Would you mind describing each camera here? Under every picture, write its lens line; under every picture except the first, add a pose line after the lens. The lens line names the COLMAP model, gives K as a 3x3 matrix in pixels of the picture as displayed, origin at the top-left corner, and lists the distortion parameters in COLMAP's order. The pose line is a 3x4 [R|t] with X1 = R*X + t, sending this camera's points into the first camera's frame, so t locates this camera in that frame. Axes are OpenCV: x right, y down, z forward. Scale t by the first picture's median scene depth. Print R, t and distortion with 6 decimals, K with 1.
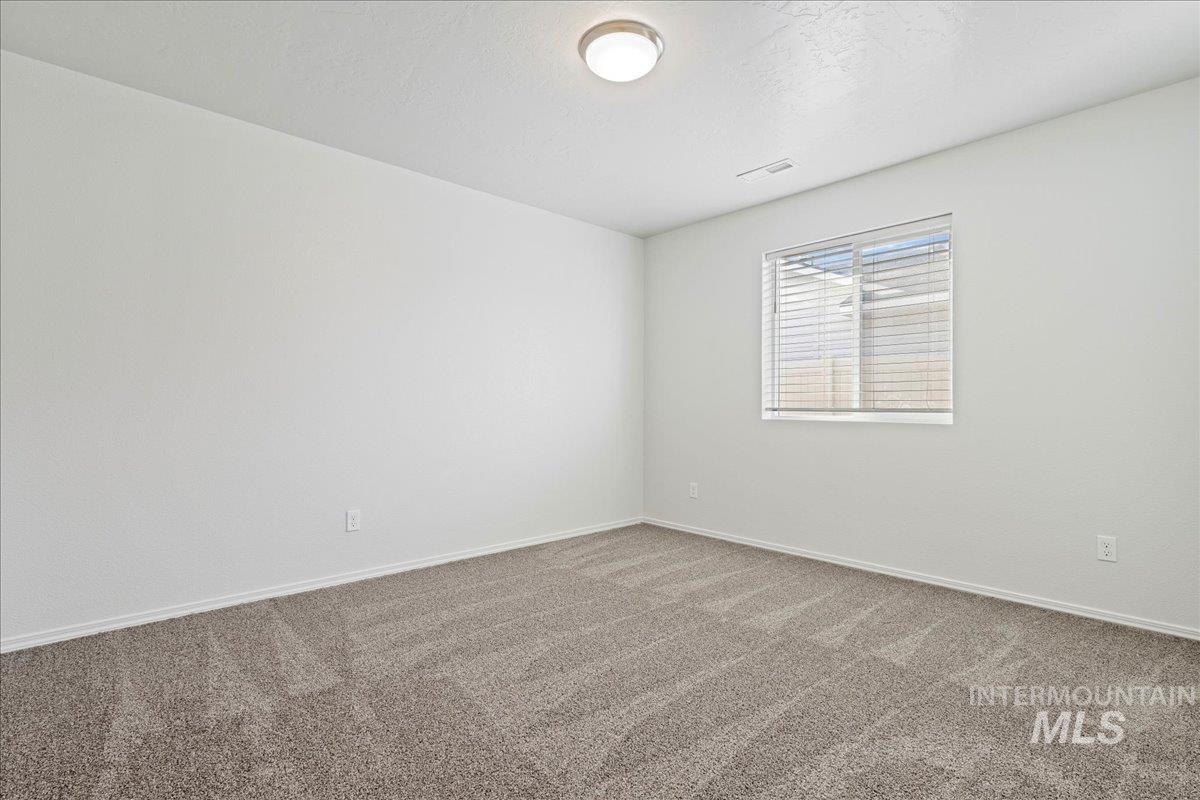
lens RADIAL K [[535.9, 0, 596.0], [0, 535.9, 401.4], [0, 0, 1]] dist [0.003668, -0.000662]
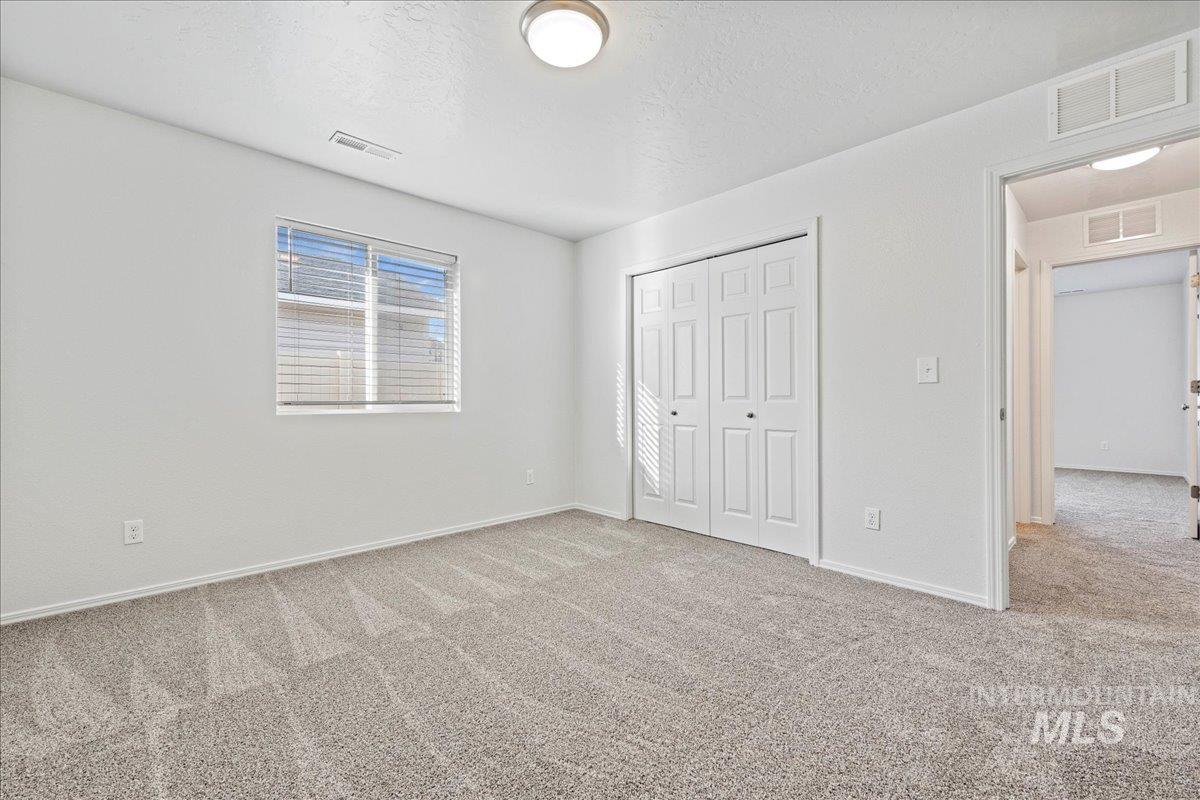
lens RADIAL K [[492.1, 0, 594.1], [0, 492.1, 392.6], [0, 0, 1]] dist [0.004479, -0.000225]
pose [[0.022279, 0.009009, 0.999711, -0.496844], [0.000421, 0.999959, -0.009021, 0.005311], [-0.999752, 0.000622, 0.022275, 0.545644]]
